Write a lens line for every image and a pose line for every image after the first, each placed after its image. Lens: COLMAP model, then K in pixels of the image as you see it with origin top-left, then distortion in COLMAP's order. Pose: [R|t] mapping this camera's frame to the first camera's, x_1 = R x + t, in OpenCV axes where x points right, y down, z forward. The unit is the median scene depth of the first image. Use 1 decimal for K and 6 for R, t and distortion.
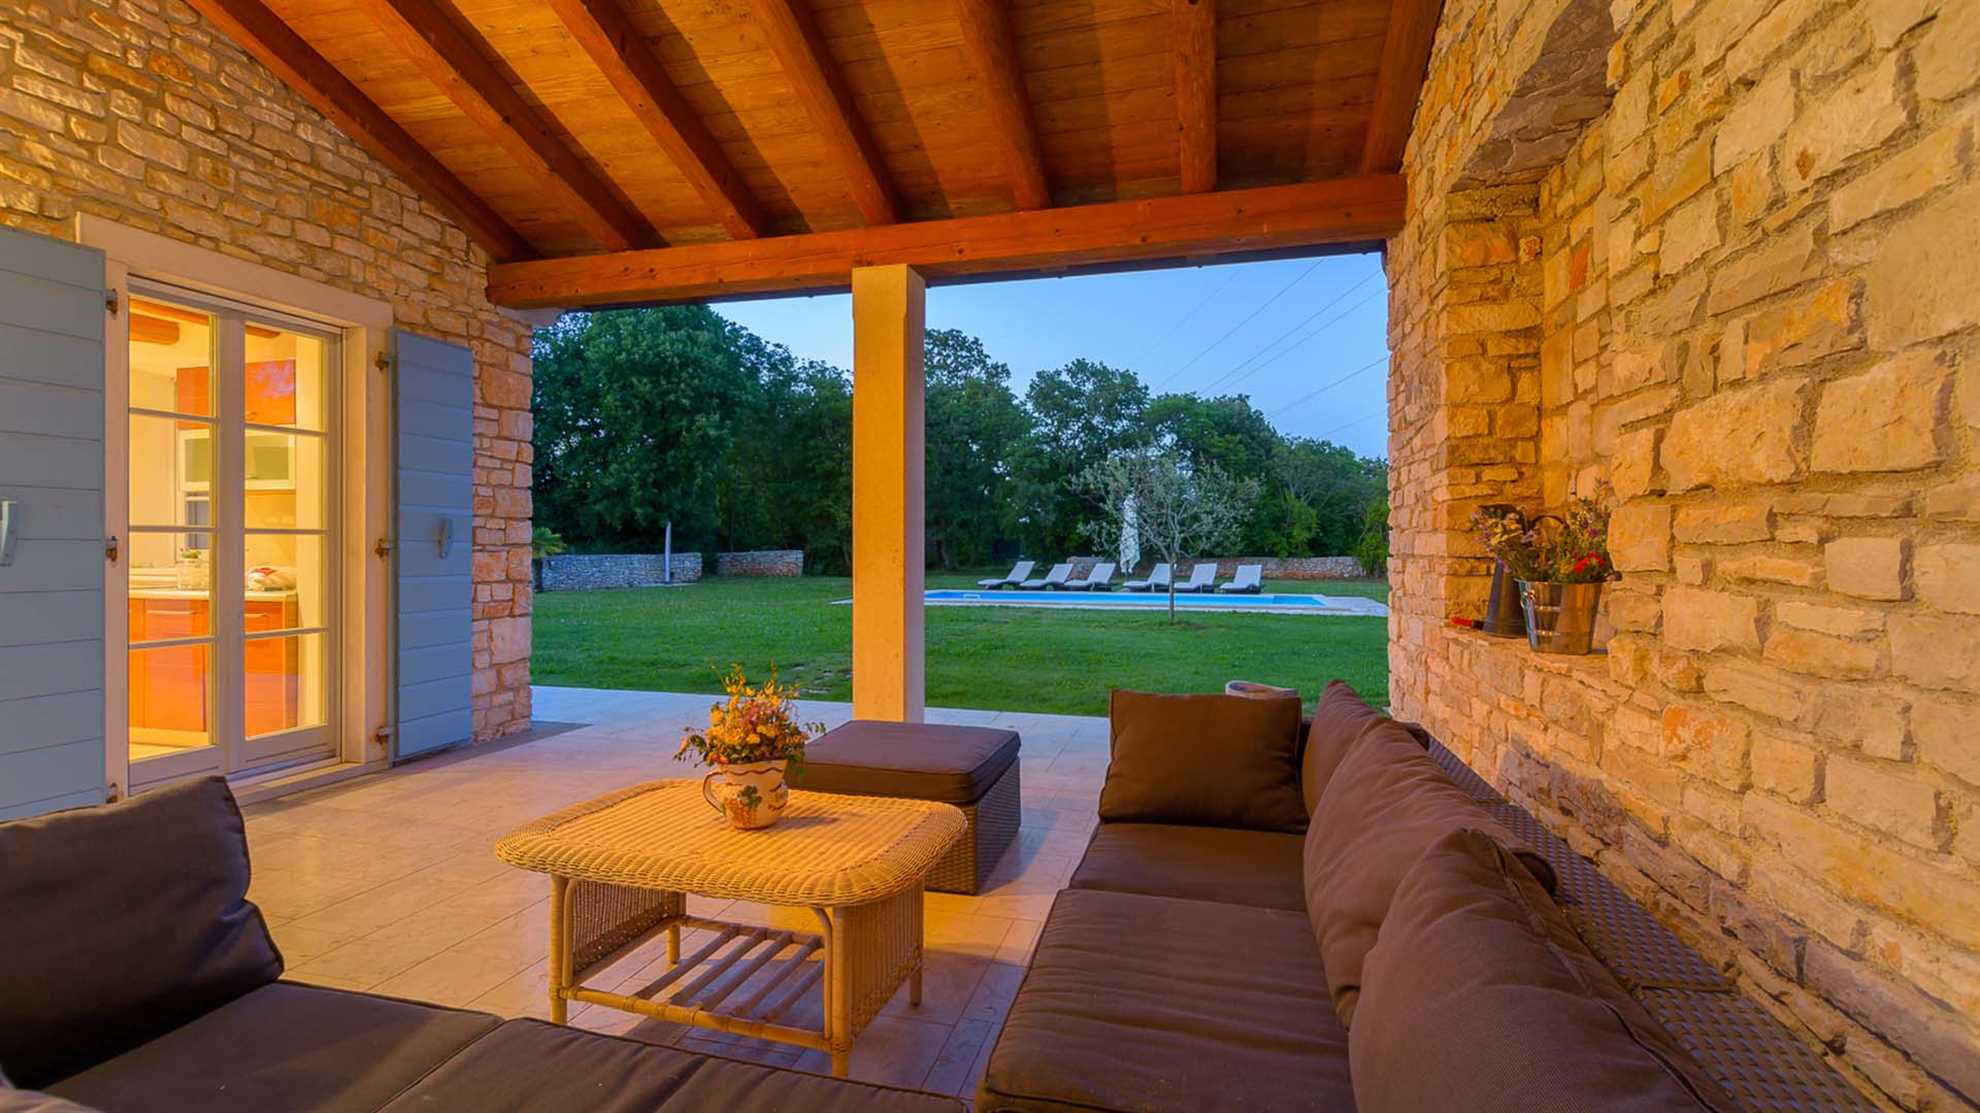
lens RADIAL K [[850.9, 0, 990.0], [0, 850.9, 556.5], [0, 0, 1]] dist [0.000153, -0.000271]
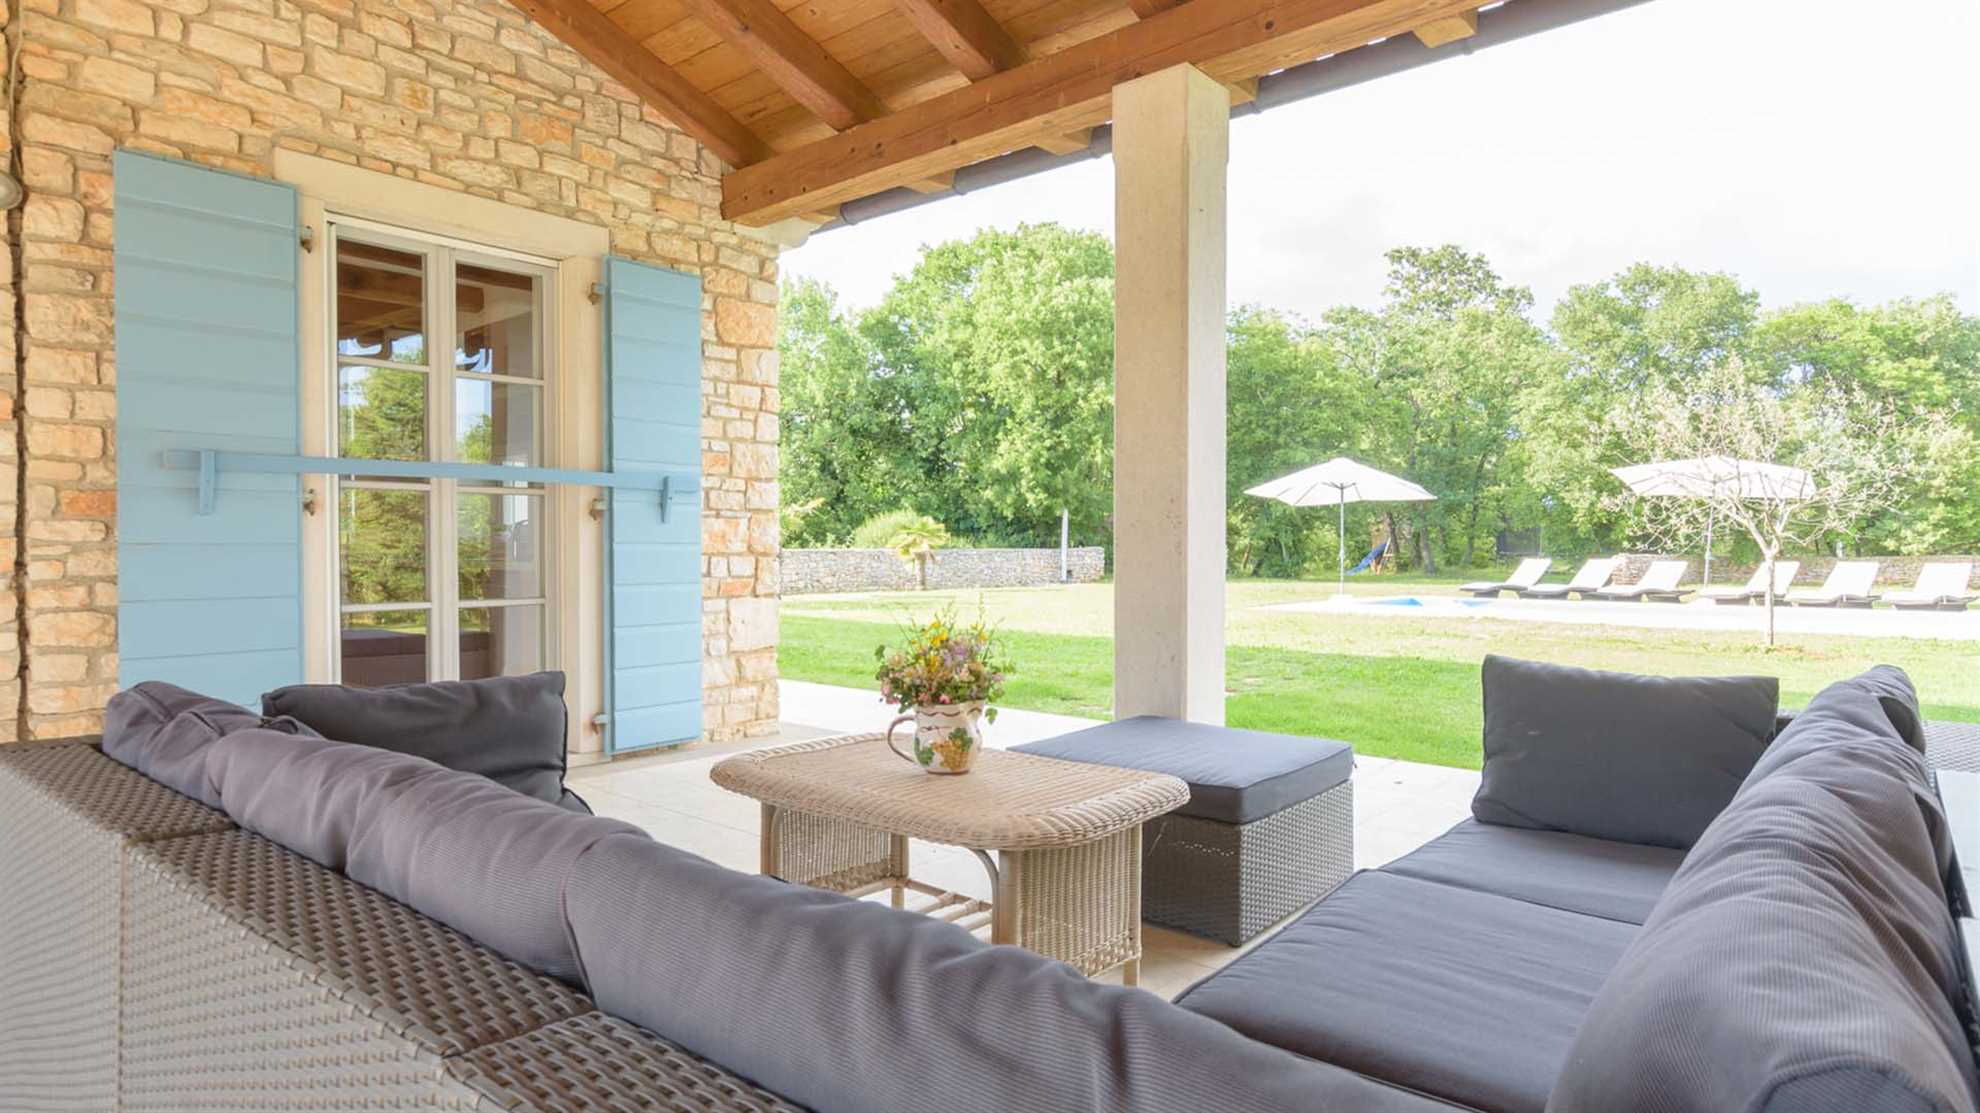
lens RADIAL K [[1072.5, 0, 990.0], [0, 1072.5, 556.5], [0, 0, 1]] dist [-0.000456, -0.001199]
pose [[0.905073, 0.004308, -0.425234, 0.103029], [-0.002899, 0.999988, 0.003961, 0.028598], [0.425246, -0.002352, 0.905075, 0.154680]]
